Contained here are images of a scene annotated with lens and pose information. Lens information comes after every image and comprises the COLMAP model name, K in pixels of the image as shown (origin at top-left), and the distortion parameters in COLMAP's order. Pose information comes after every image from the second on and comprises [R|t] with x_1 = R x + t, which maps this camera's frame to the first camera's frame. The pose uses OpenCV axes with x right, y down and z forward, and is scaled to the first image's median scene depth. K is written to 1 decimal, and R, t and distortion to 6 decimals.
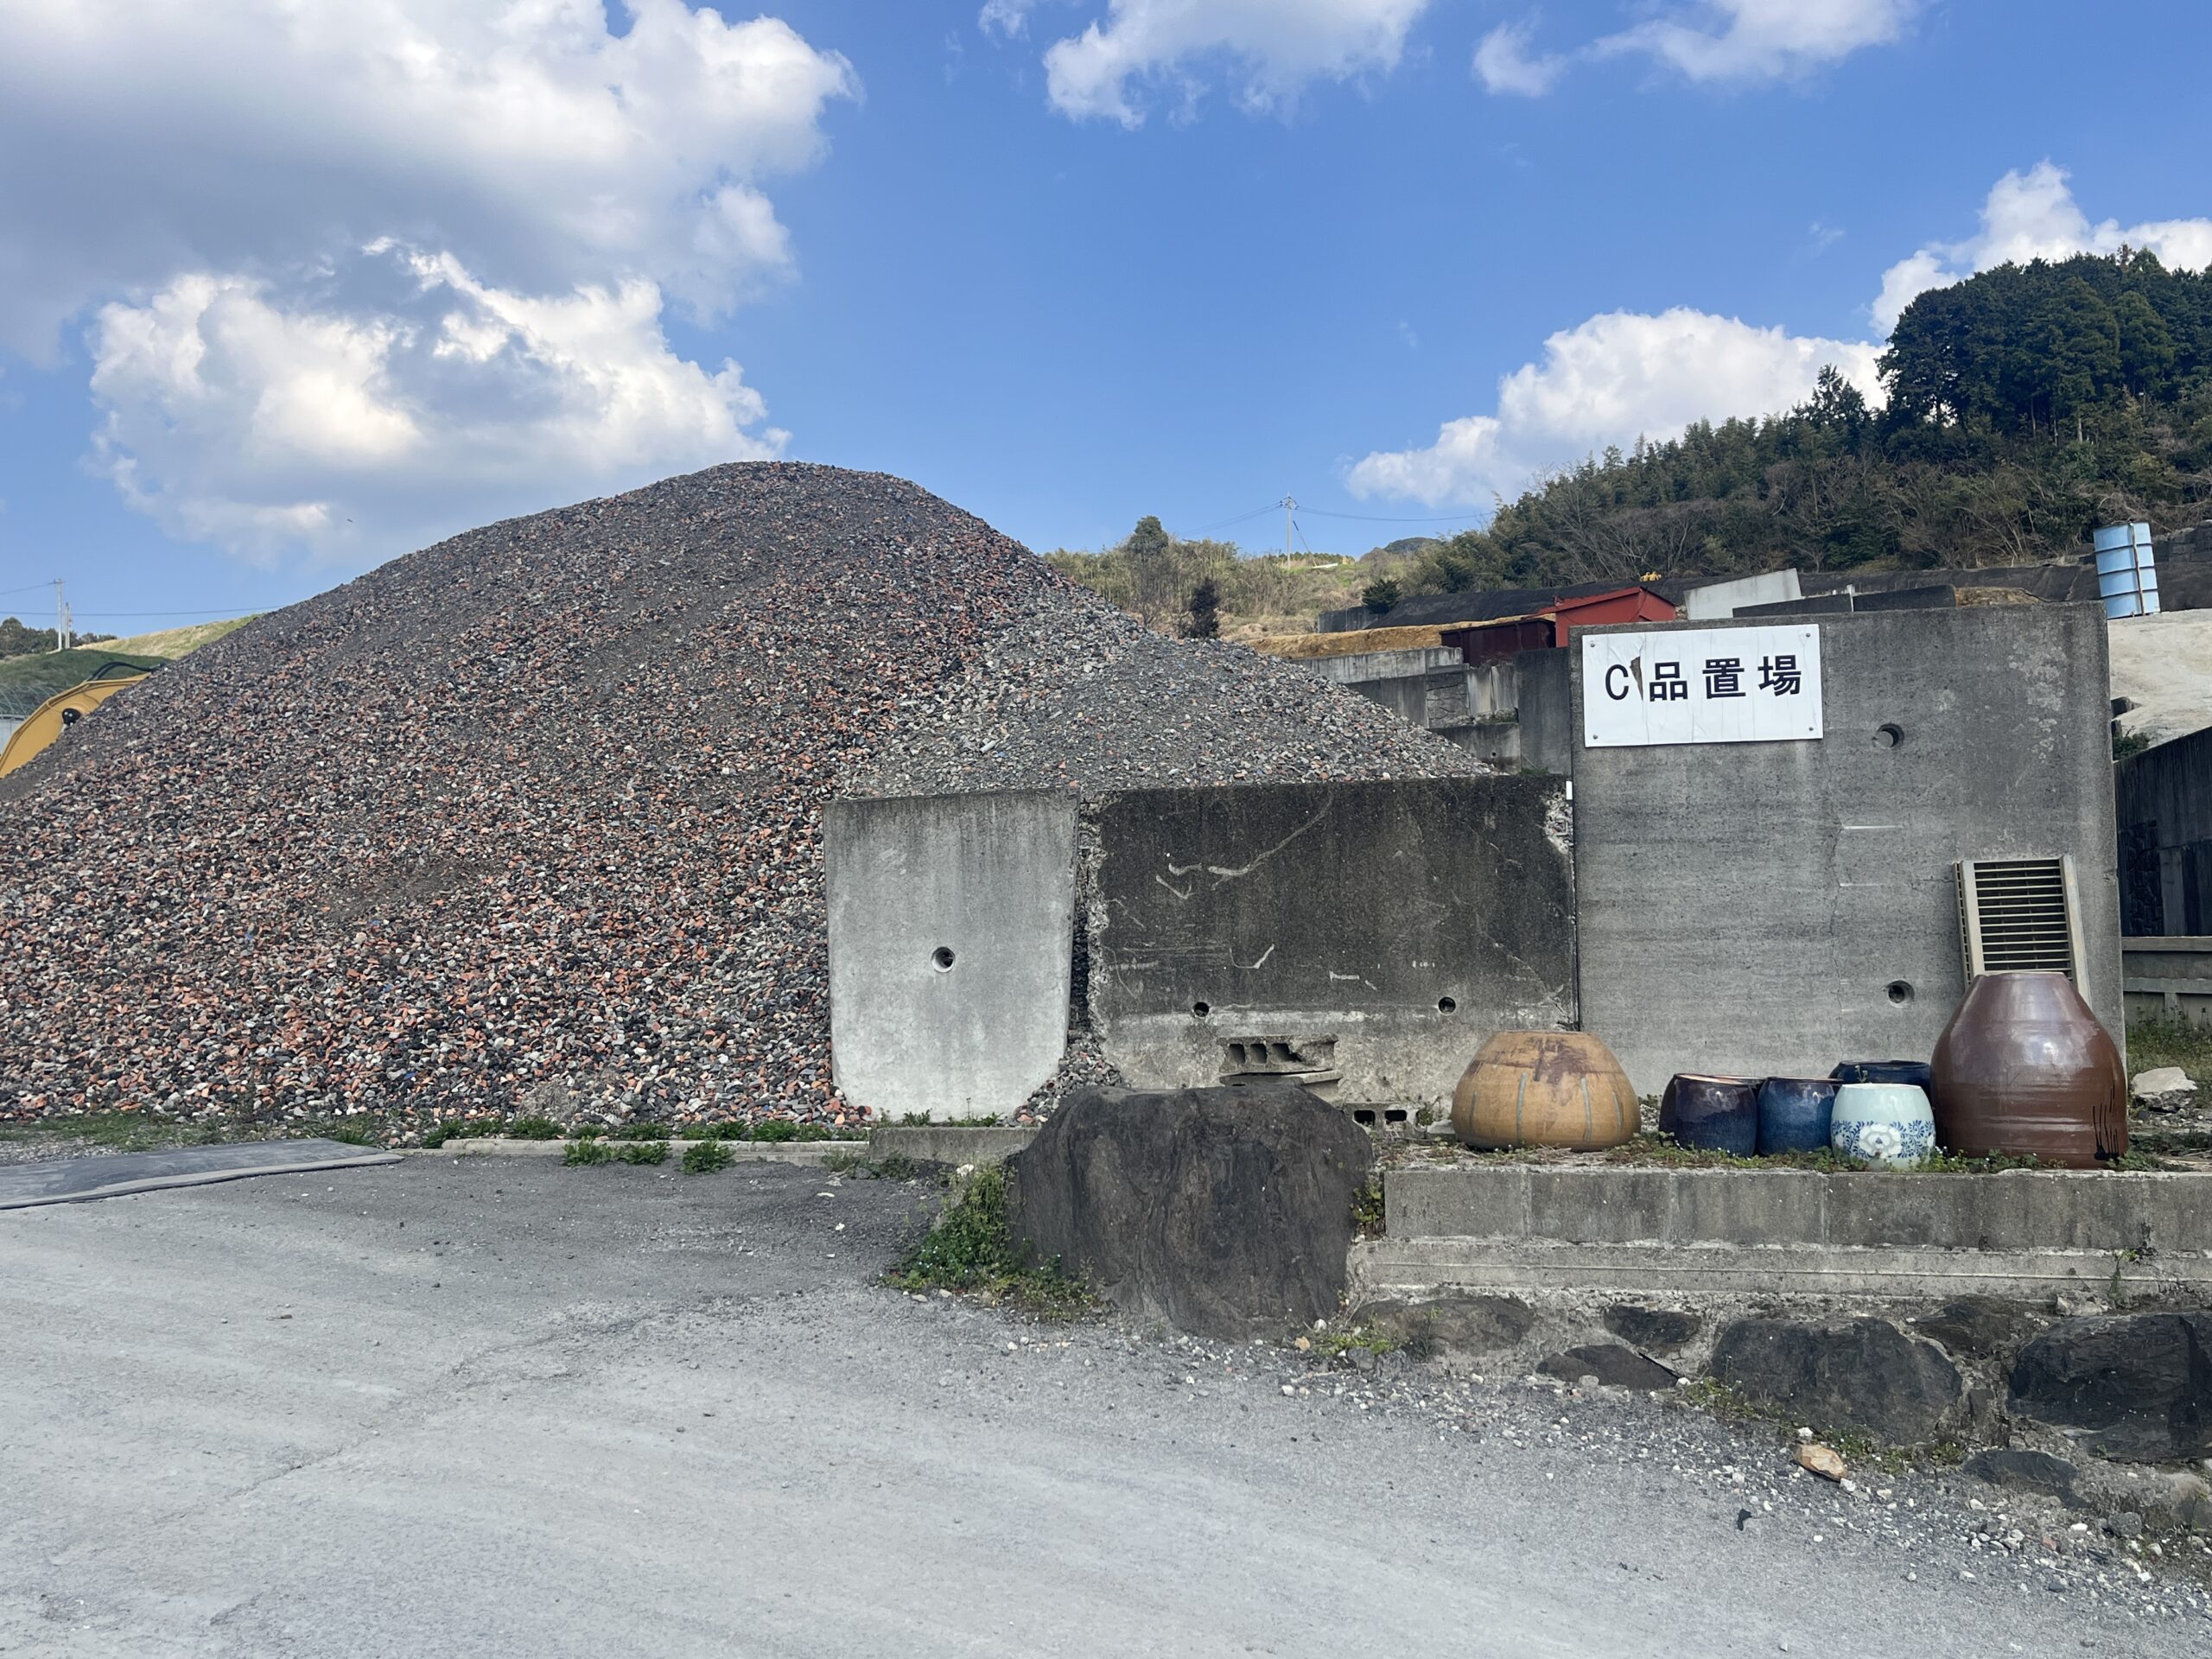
lens RADIAL K [[1987.0, 0, 1113.2], [0, 1987.0, 824.4], [0, 0, 1]] dist [0.031994, -0.011722]
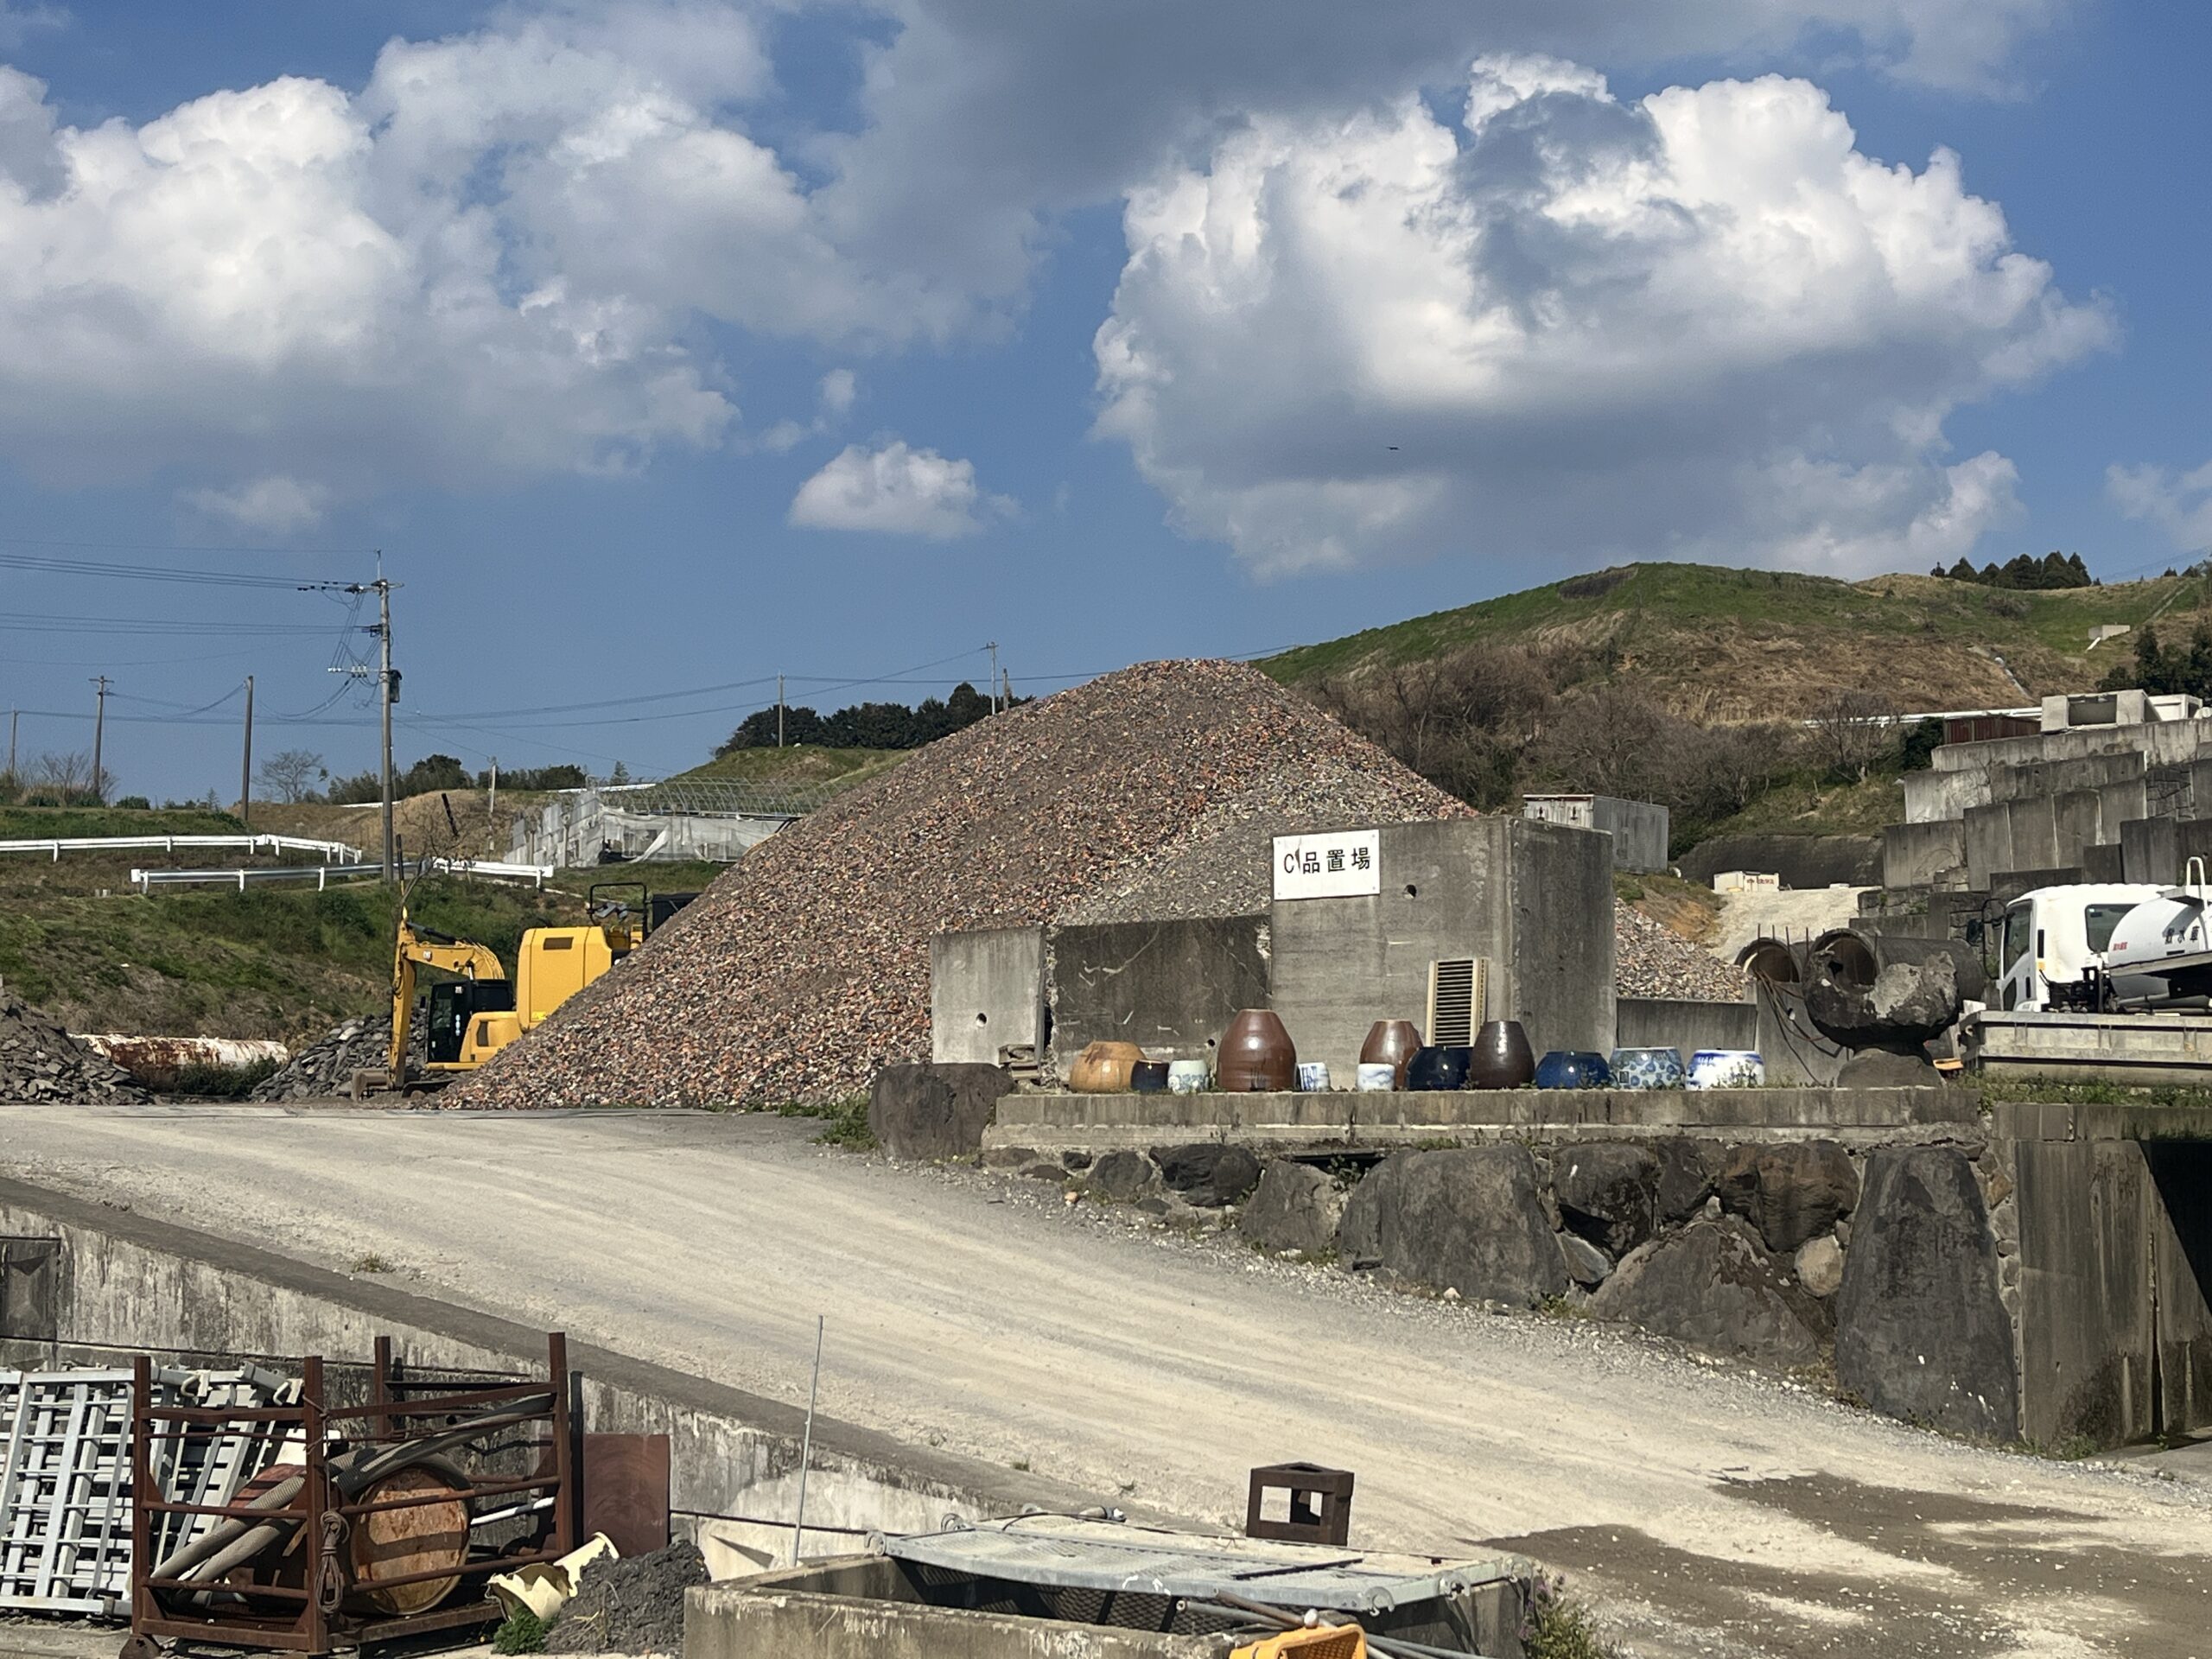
lens RADIAL K [[2912.4, 0, 1104.6], [0, 2912.4, 829.9], [0, 0, 1]] dist [-0.020491, 0.000000]
pose [[0.895368, -0.028581, -0.444409, 1.276676], [0.012481, 0.999157, -0.039113, -0.000860], [0.445152, 0.029474, 0.894970, -1.431641]]
